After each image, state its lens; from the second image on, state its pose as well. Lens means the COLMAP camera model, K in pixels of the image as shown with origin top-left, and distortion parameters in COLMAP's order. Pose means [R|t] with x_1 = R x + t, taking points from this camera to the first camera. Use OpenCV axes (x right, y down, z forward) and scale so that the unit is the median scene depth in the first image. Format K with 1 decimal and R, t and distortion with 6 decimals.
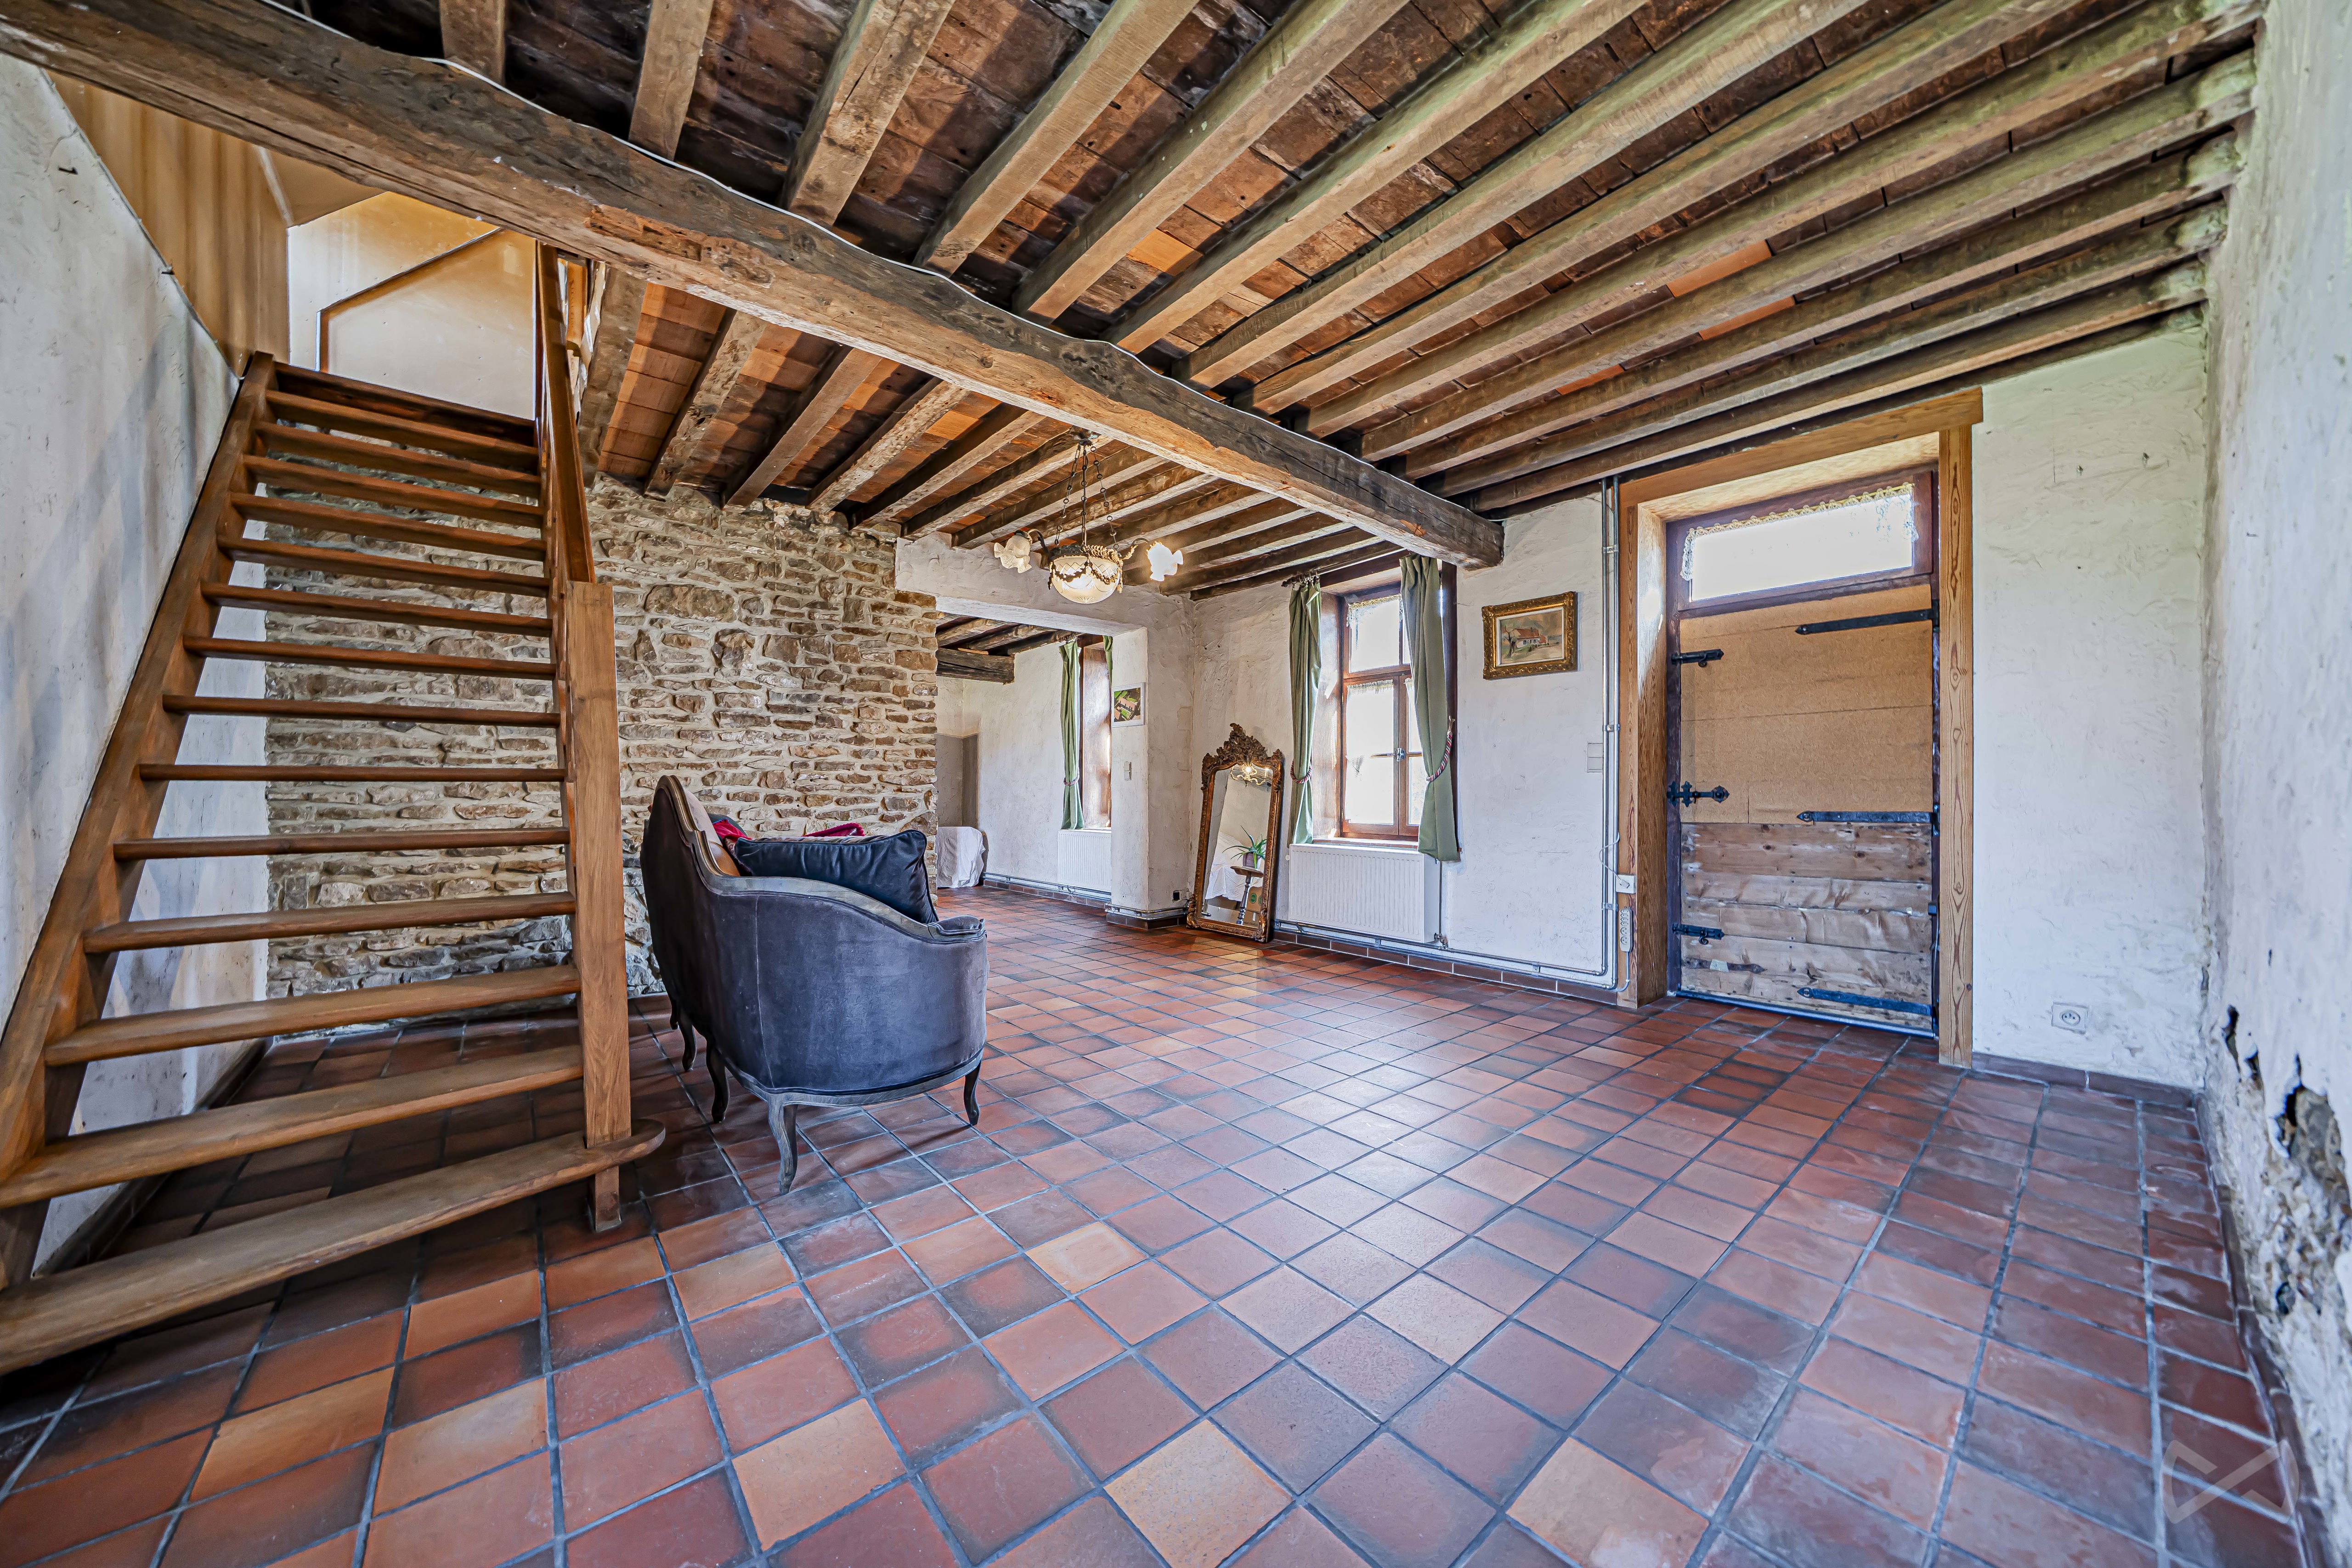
lens RADIAL K [[807.7, 0, 1193.0], [0, 807.7, 787.7], [0, 0, 1]] dist [-0.002466, -0.000293]
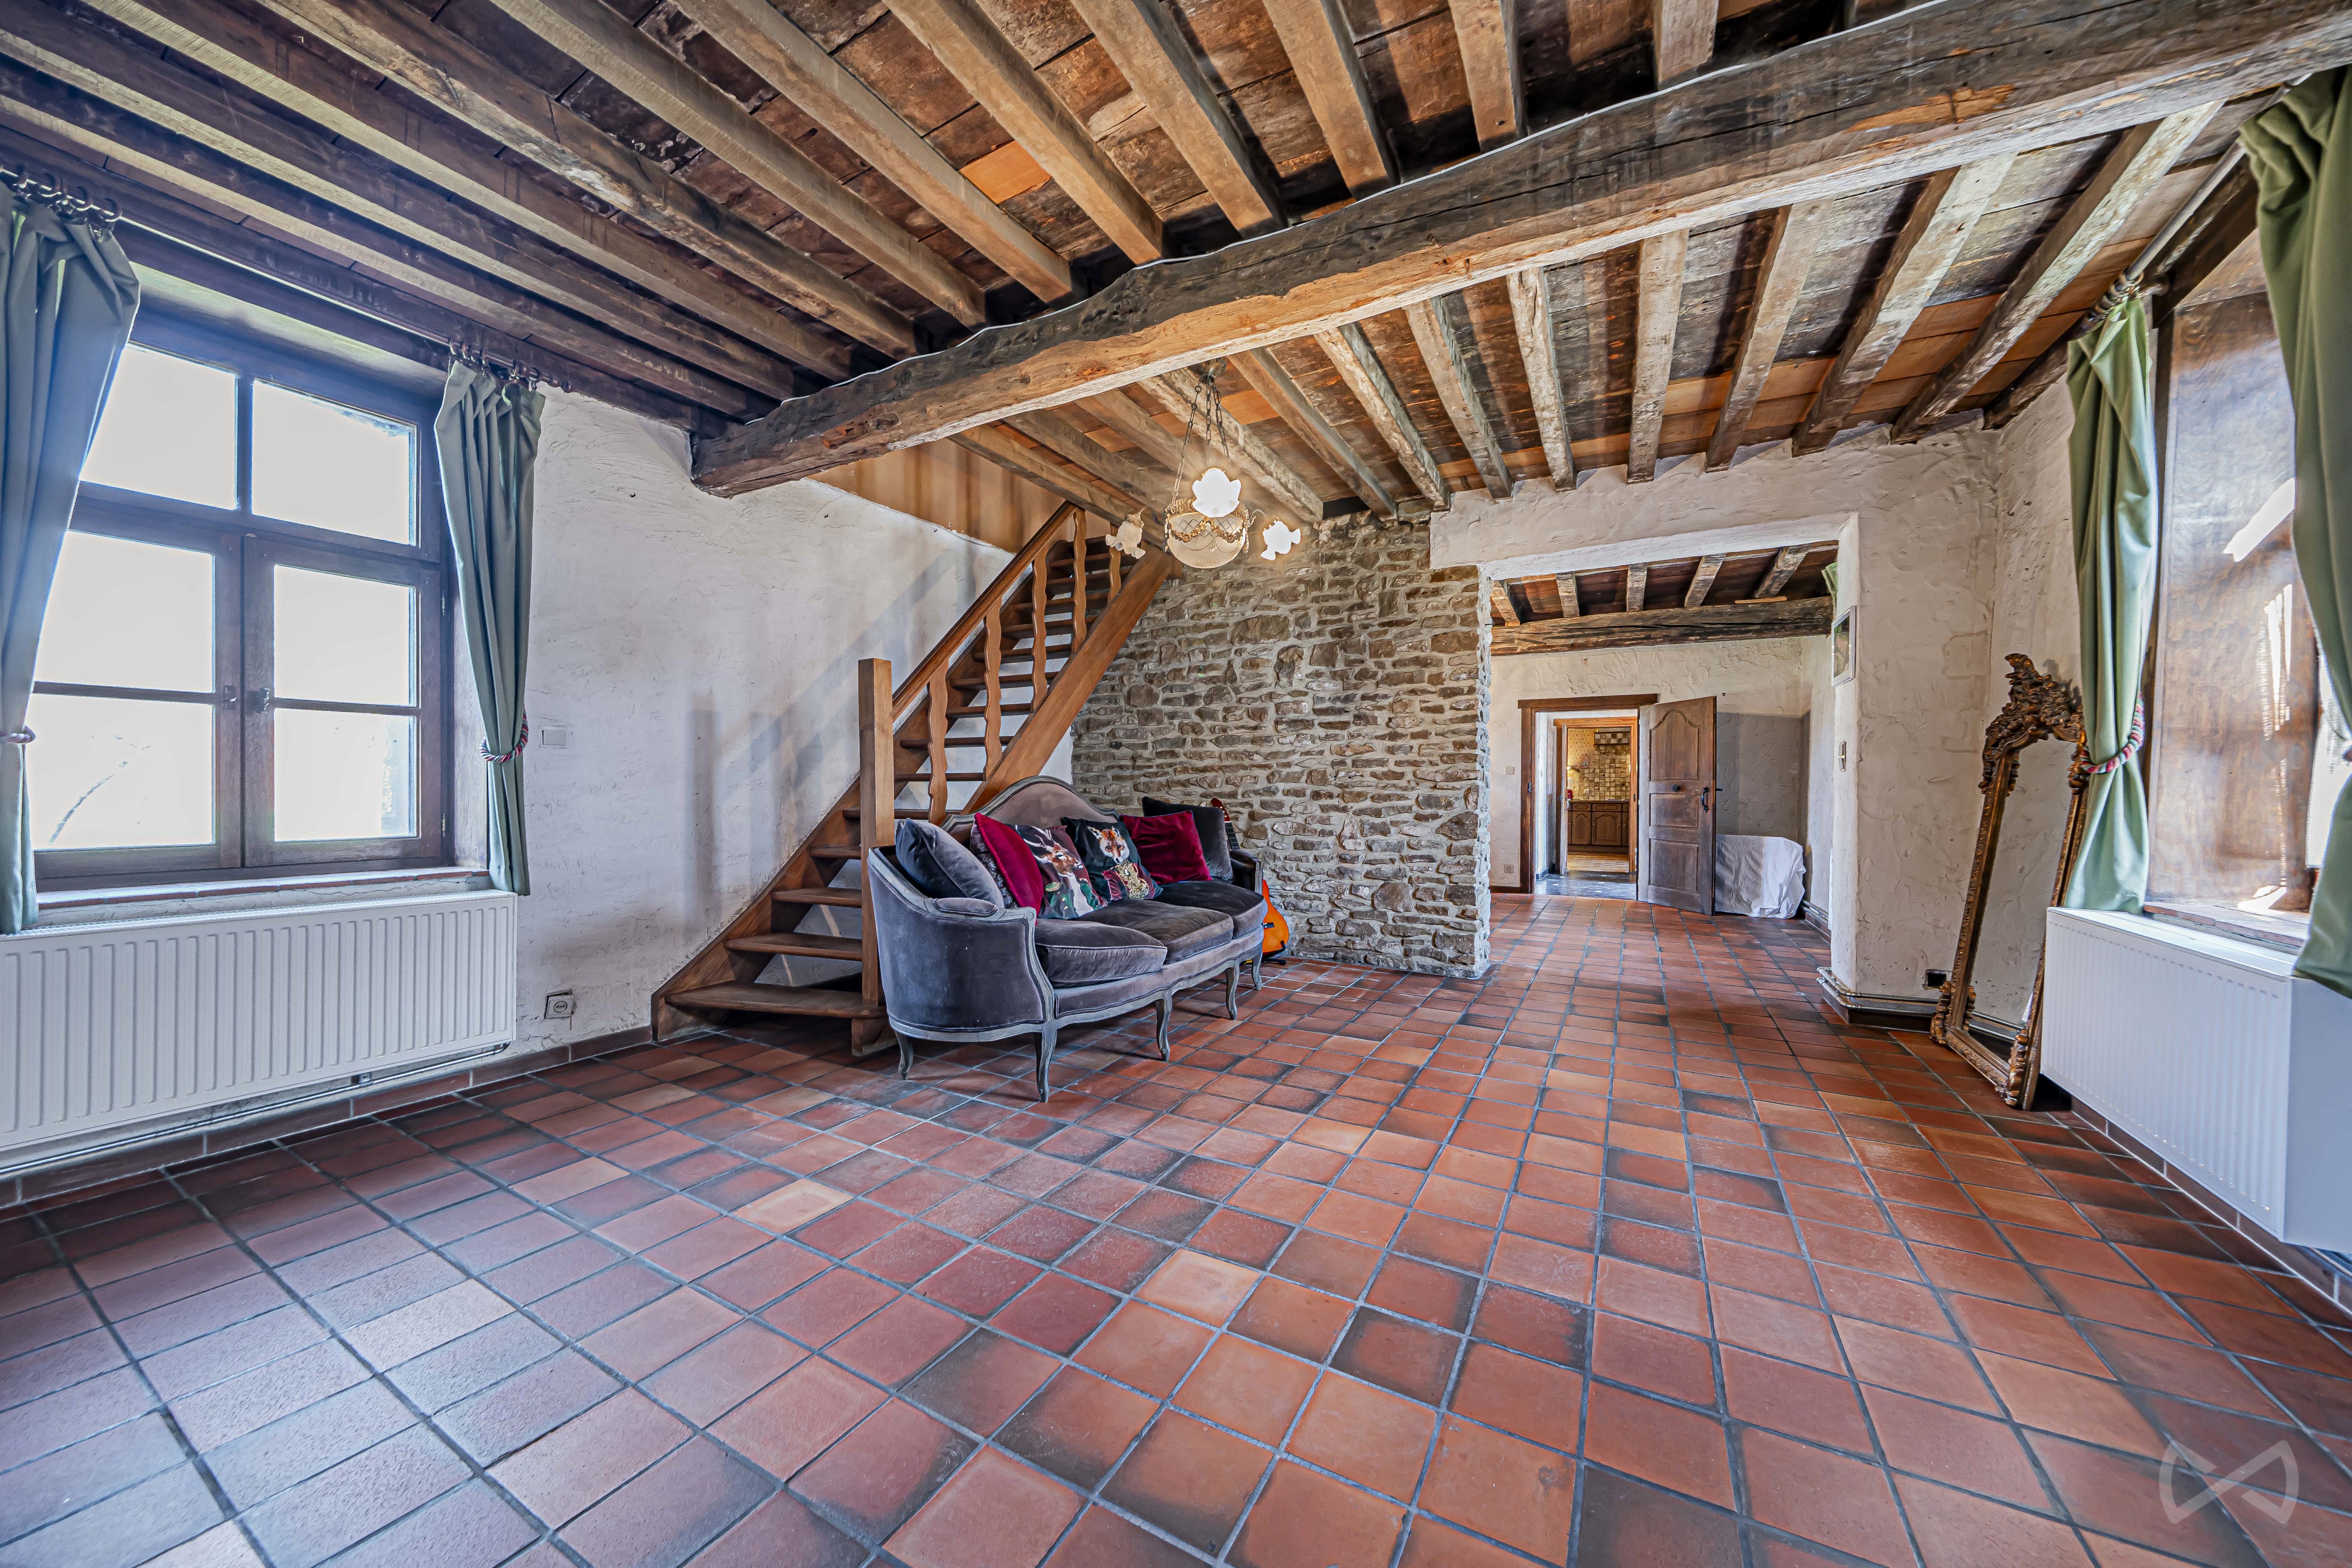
lens RADIAL K [[807.7, 0, 1185.4], [0, 807.7, 789.4], [0, 0, 1]] dist [-0.002466, -0.000293]
pose [[0.343227, 0.003434, -0.939246, 0.438304], [0.000443, 0.999993, 0.003818, 0.002132], [0.939252, -0.001726, 0.343223, 0.453772]]
